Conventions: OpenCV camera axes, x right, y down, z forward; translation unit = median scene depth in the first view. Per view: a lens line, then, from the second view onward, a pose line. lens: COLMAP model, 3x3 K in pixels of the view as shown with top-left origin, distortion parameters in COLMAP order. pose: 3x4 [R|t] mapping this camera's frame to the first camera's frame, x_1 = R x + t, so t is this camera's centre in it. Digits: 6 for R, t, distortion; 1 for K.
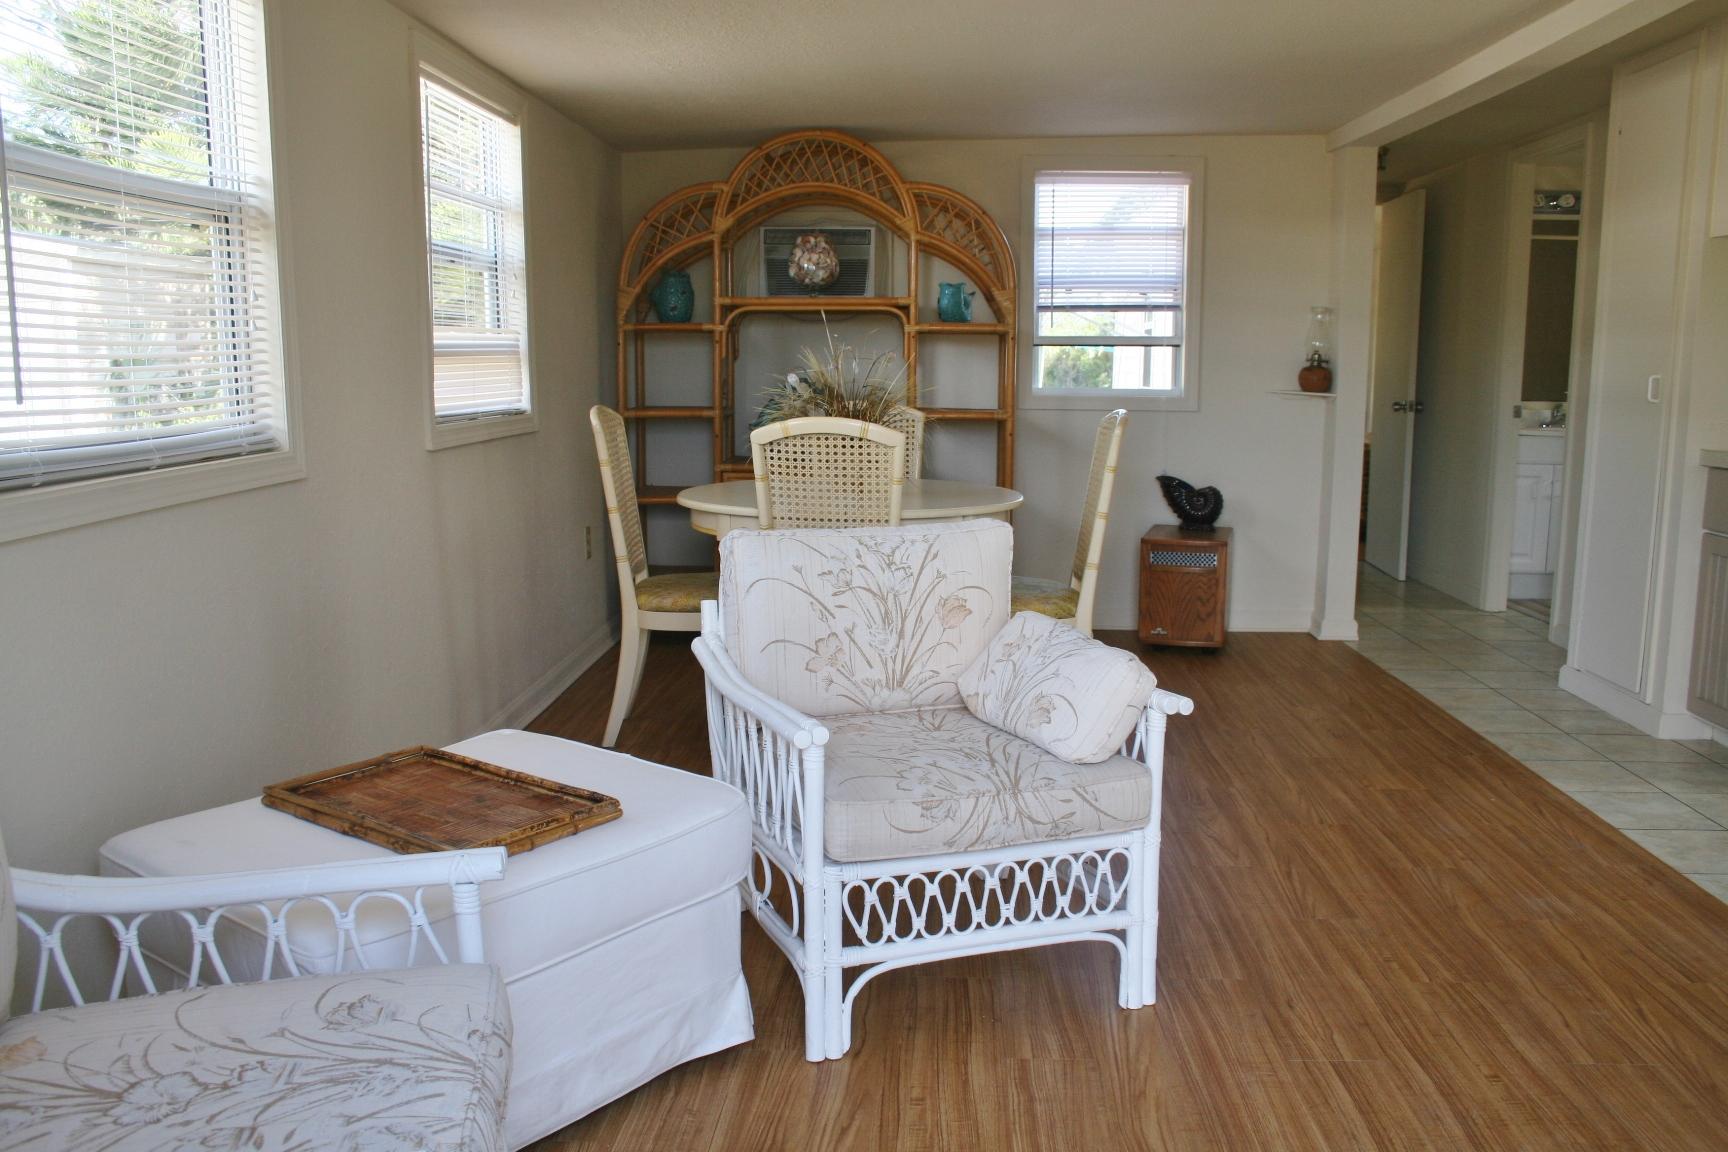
lens RADIAL K [[1417.5, 0, 855.4], [0, 1417.5, 577.2], [0, 0, 1]] dist [-0.158185, 0.131784]
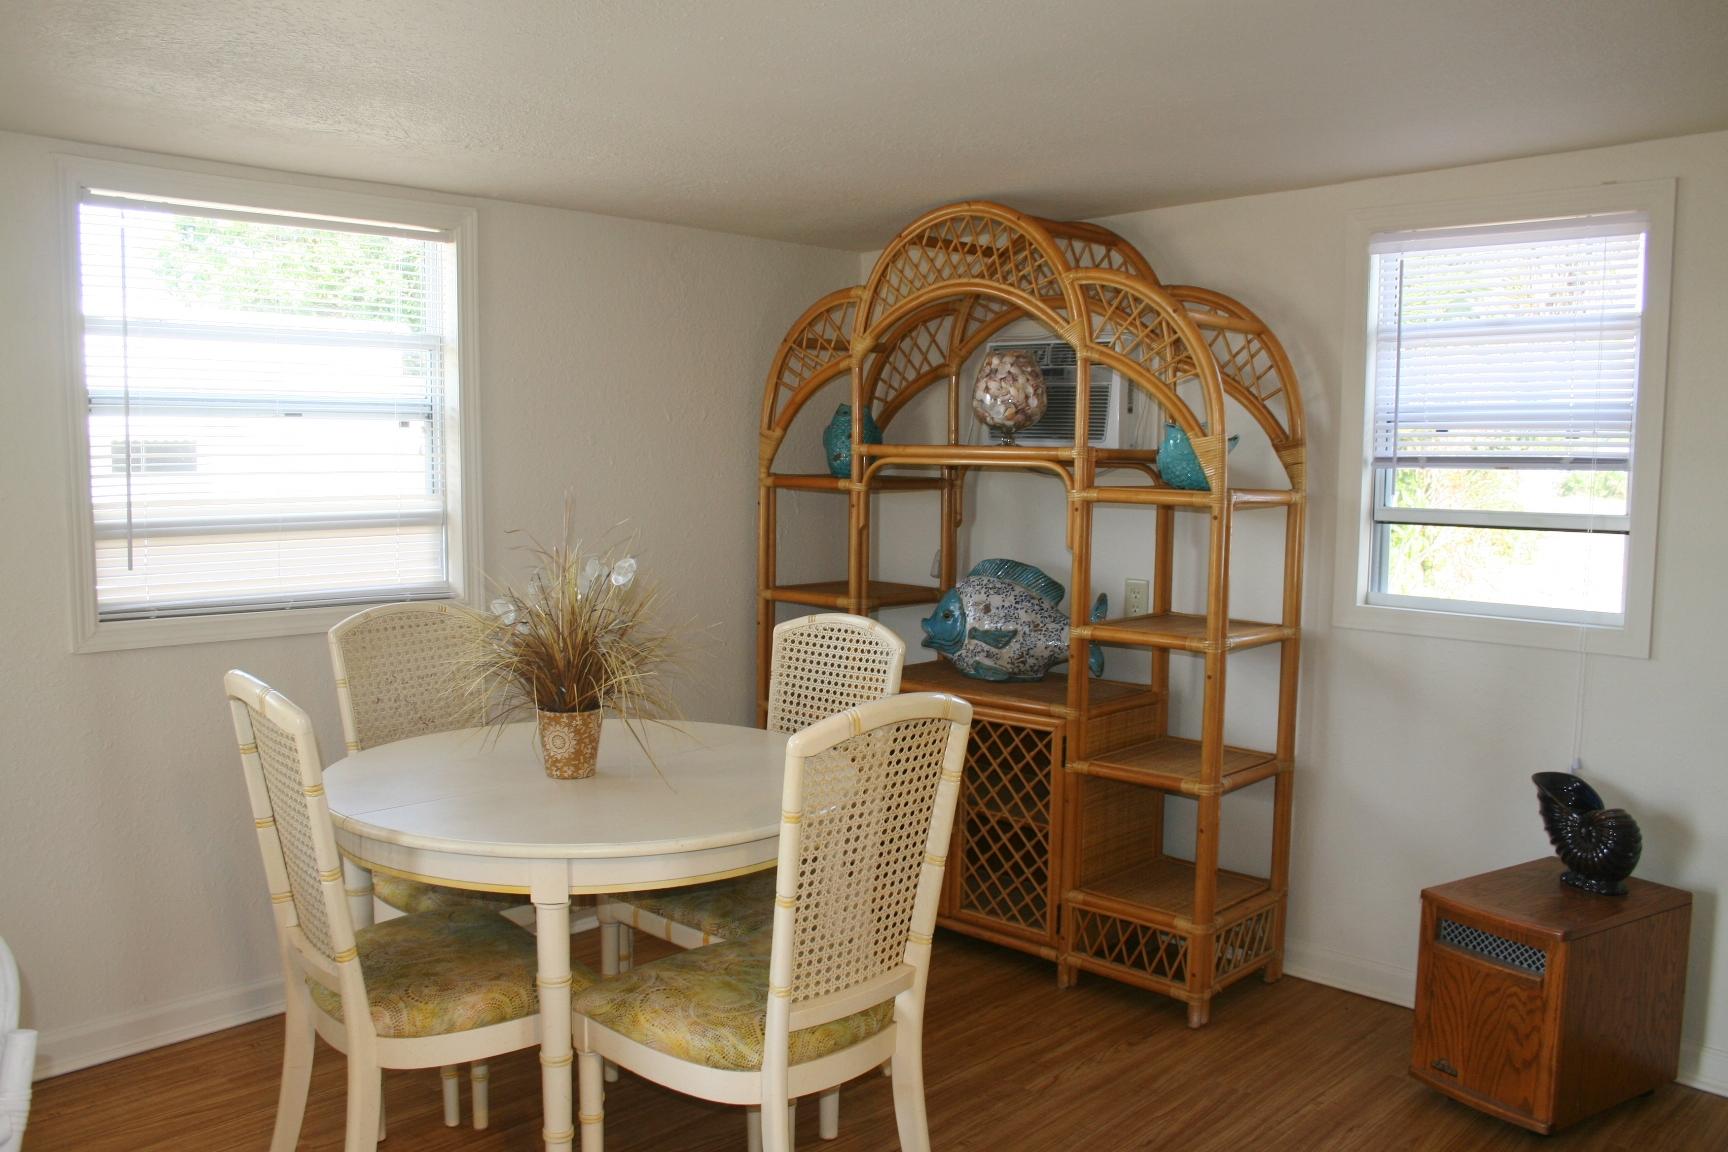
lens RADIAL K [[1417.5, 0, 855.4], [0, 1417.5, 577.2], [0, 0, 1]] dist [-0.158185, 0.131784]
pose [[0.743486, 0.067597, -0.665327, 0.383753], [-0.119033, 0.992368, -0.032192, -0.103478], [0.658073, 0.103130, 0.745858, 0.444922]]
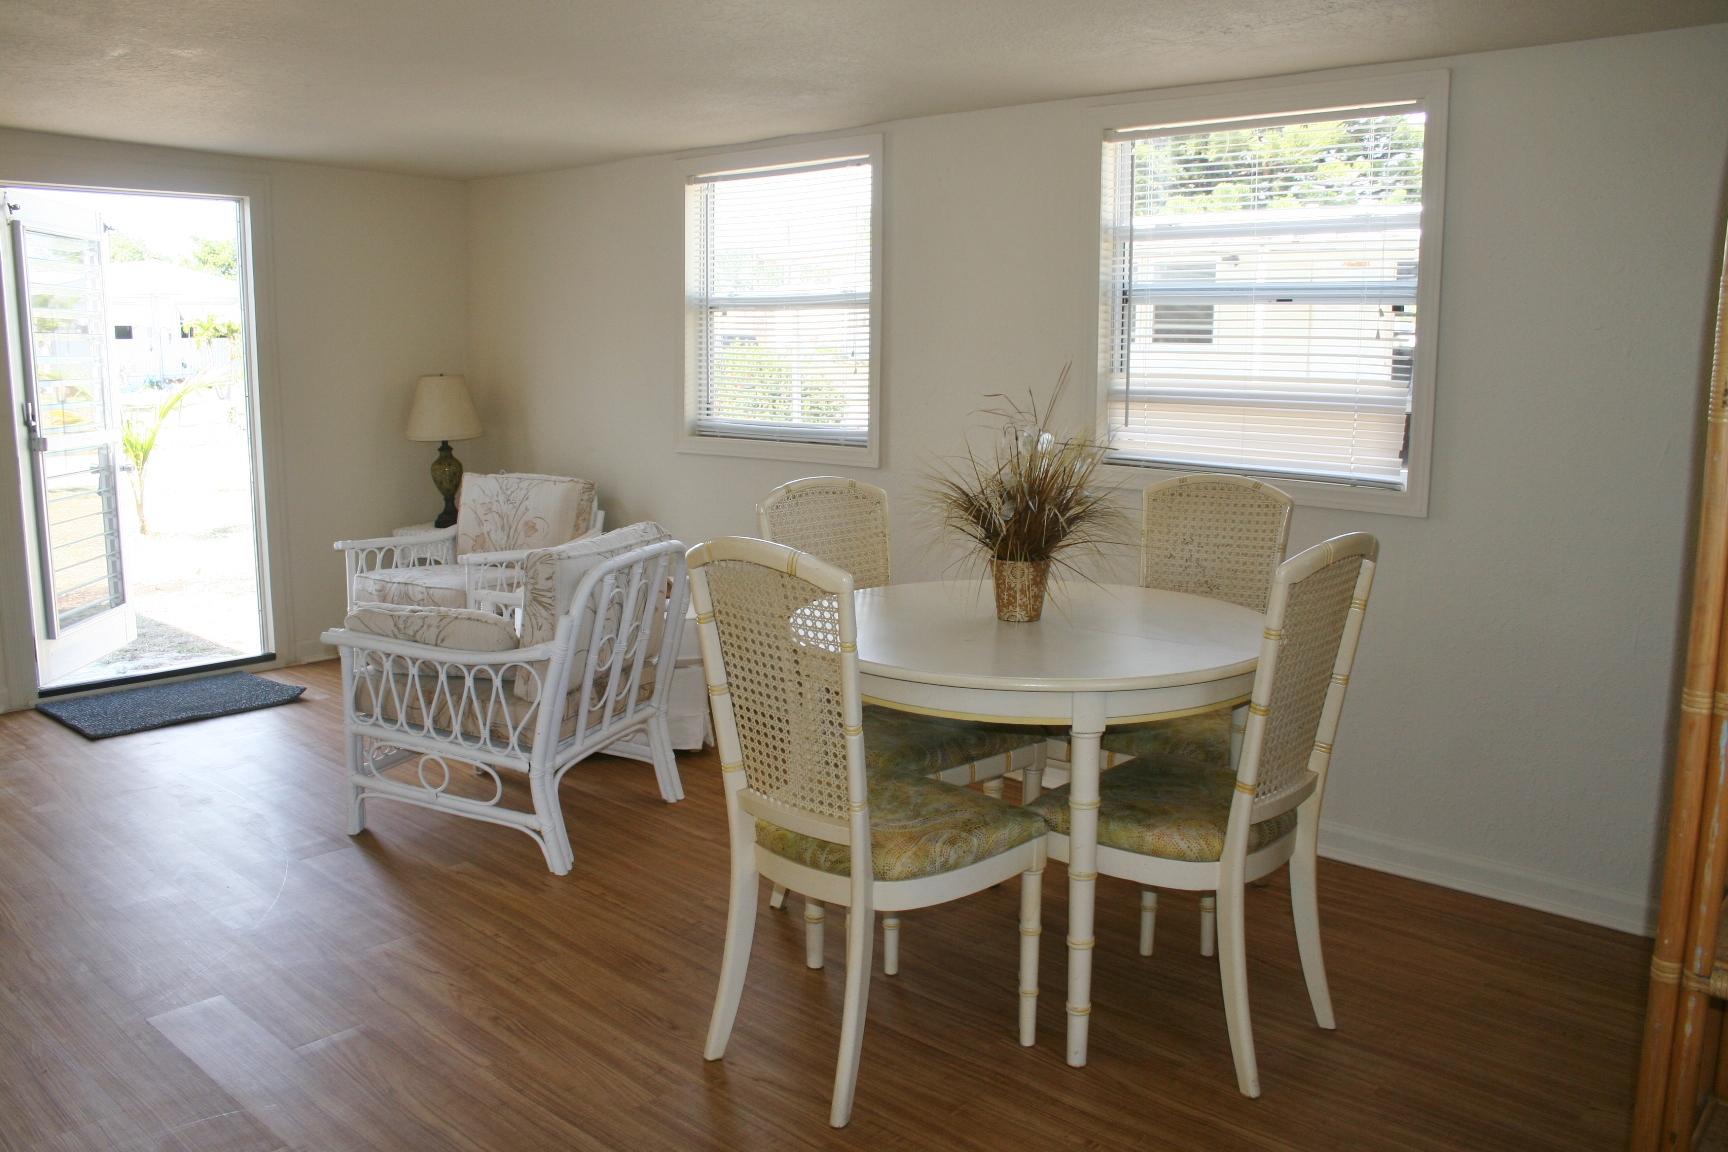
lens RADIAL K [[1417.5, 0, 855.4], [0, 1417.5, 577.2], [0, 0, 1]] dist [-0.158185, 0.131784]
pose [[-0.639369, 0.128383, -0.758106, 0.437391], [-0.127206, 0.954714, 0.268961, -0.182499], [0.758305, 0.268401, -0.594083, 0.948280]]
